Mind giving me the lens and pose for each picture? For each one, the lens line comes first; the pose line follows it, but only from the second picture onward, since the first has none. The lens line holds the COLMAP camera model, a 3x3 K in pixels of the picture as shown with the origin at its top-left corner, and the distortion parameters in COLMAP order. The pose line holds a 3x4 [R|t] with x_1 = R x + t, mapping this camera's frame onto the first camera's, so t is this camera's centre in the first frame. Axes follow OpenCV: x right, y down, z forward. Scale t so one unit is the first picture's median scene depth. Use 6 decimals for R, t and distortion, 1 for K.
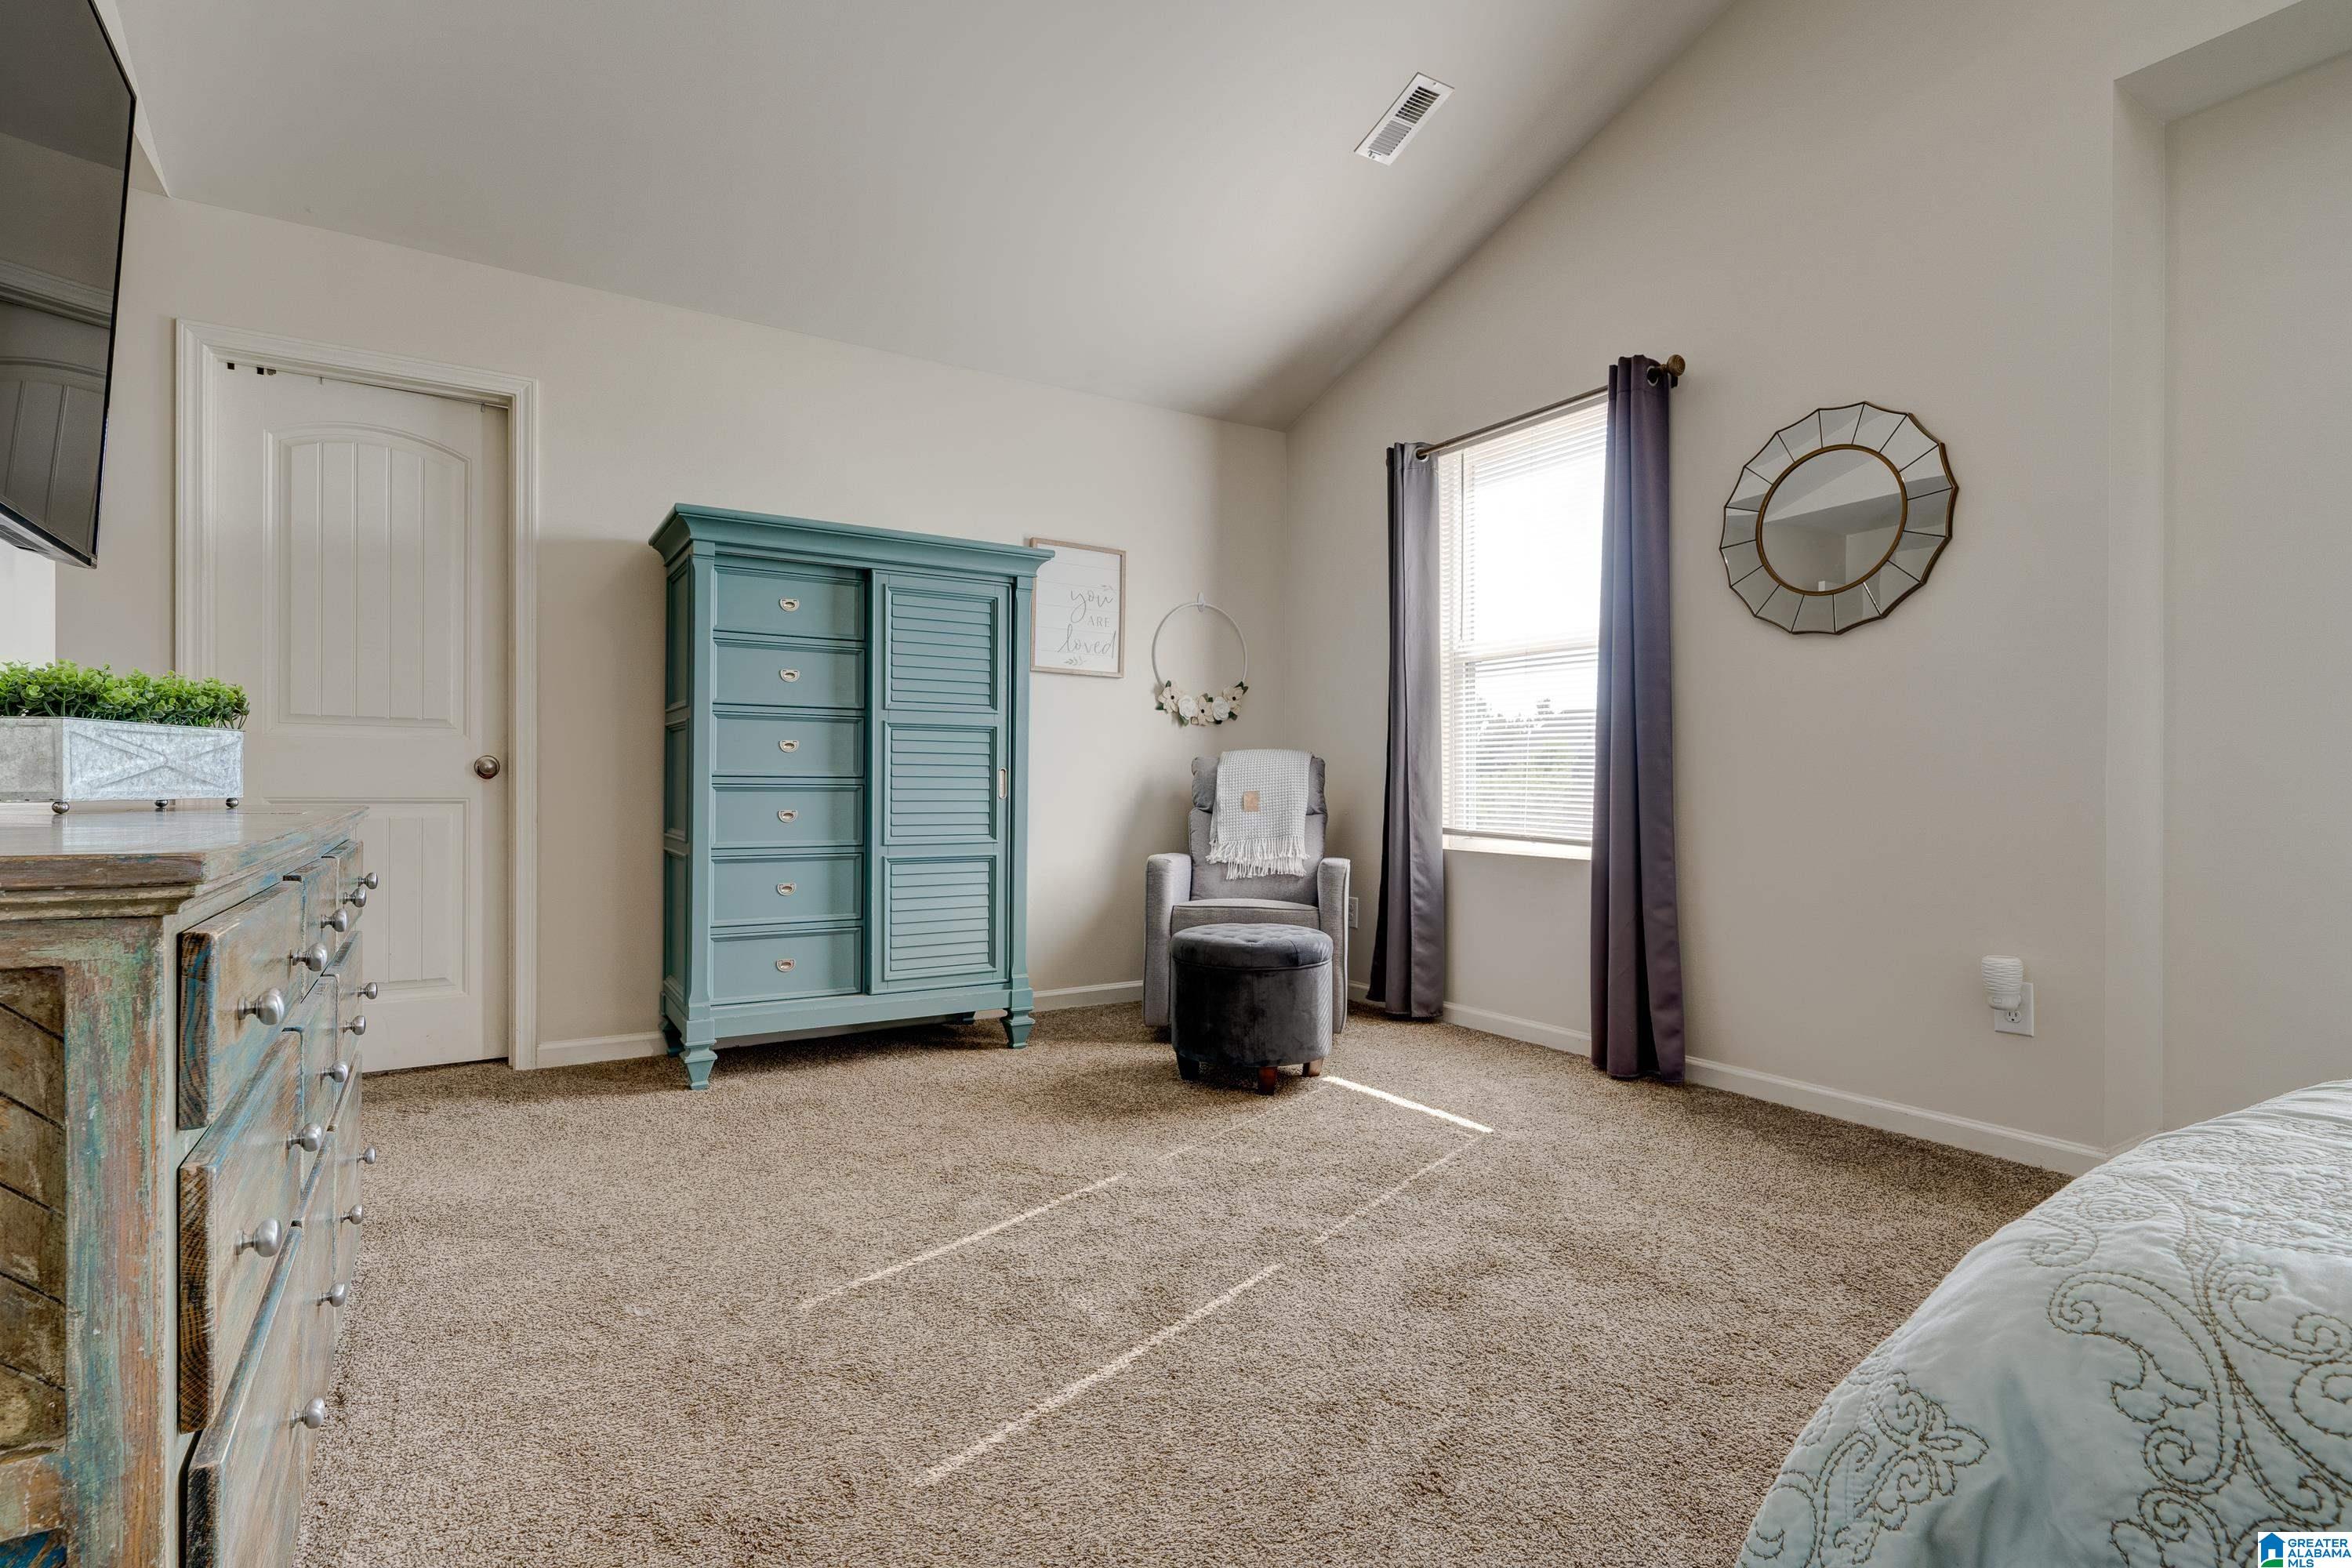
lens RADIAL K [[1182.4, 0, 1188.5], [0, 1182.4, 788.2], [0, 0, 1]] dist [0.000901, -0.001123]
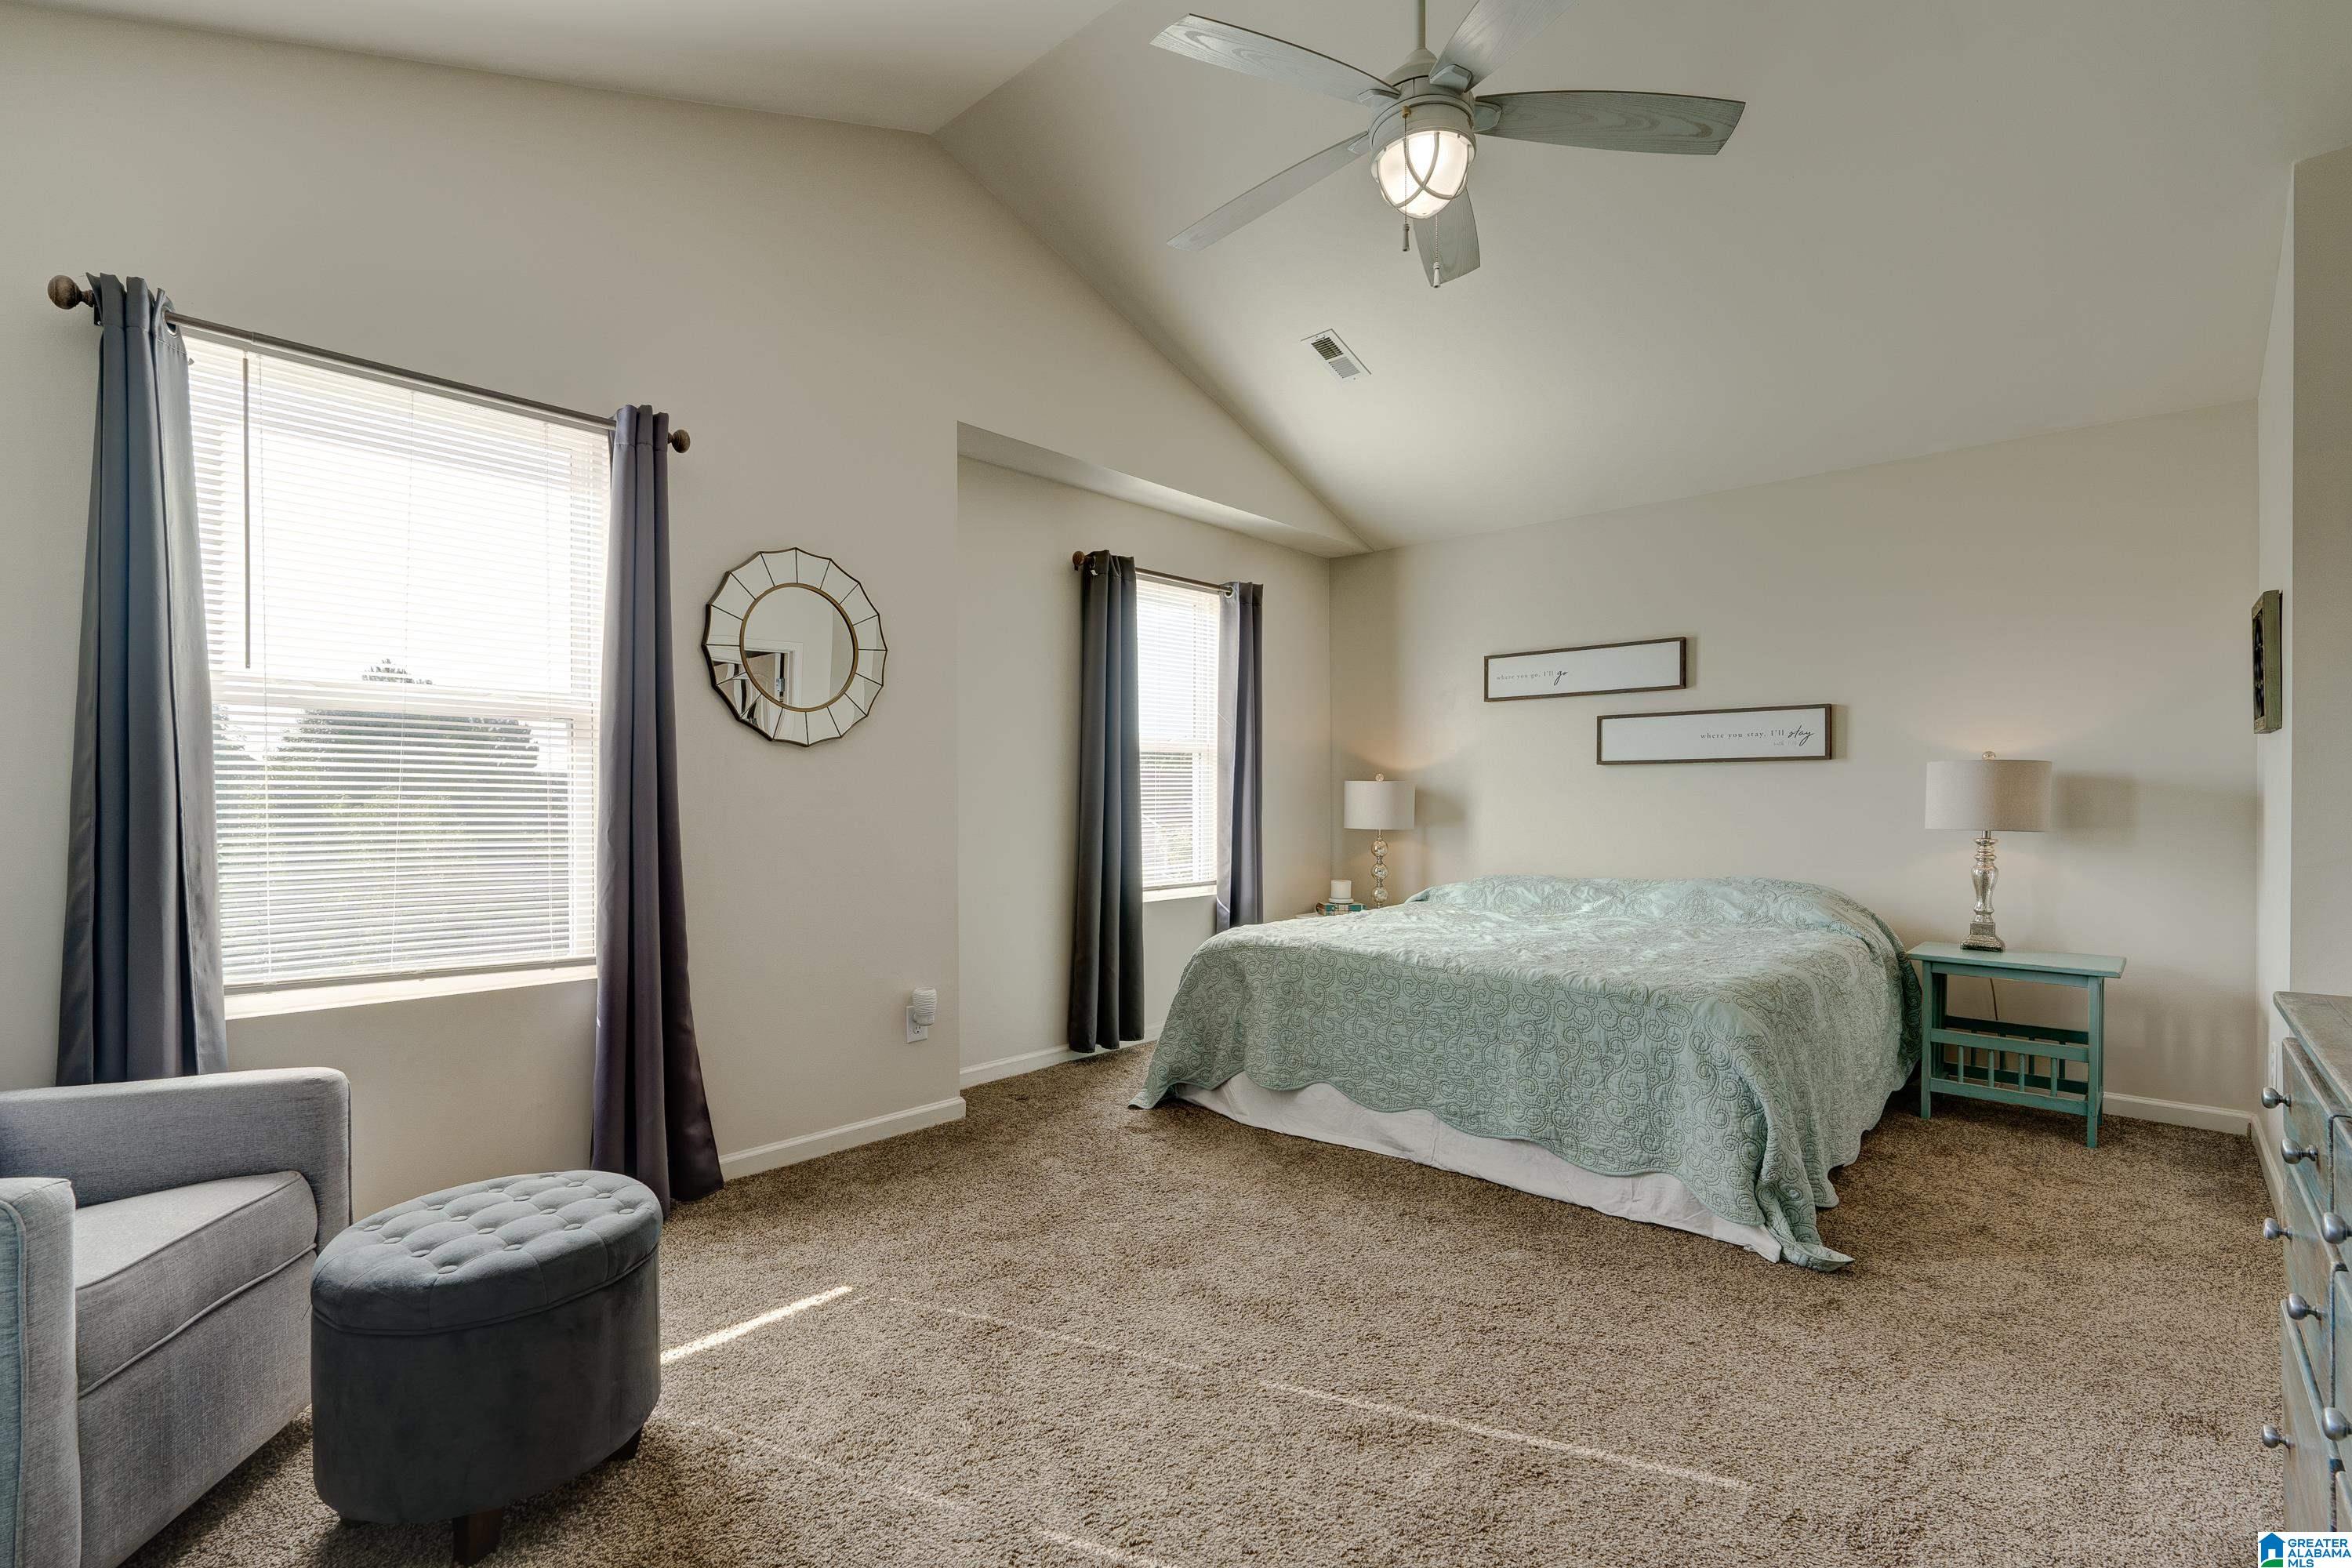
lens RADIAL K [[1065.2, 0, 1189.4], [0, 1065.2, 789.8], [0, 0, 1]] dist [-0.007737, 0.001144]
pose [[-0.288418, -0.000437, 0.957504, -0.595600], [-0.004865, 0.999988, -0.001009, -0.091293], [-0.957492, -0.004950, -0.288417, 0.977885]]
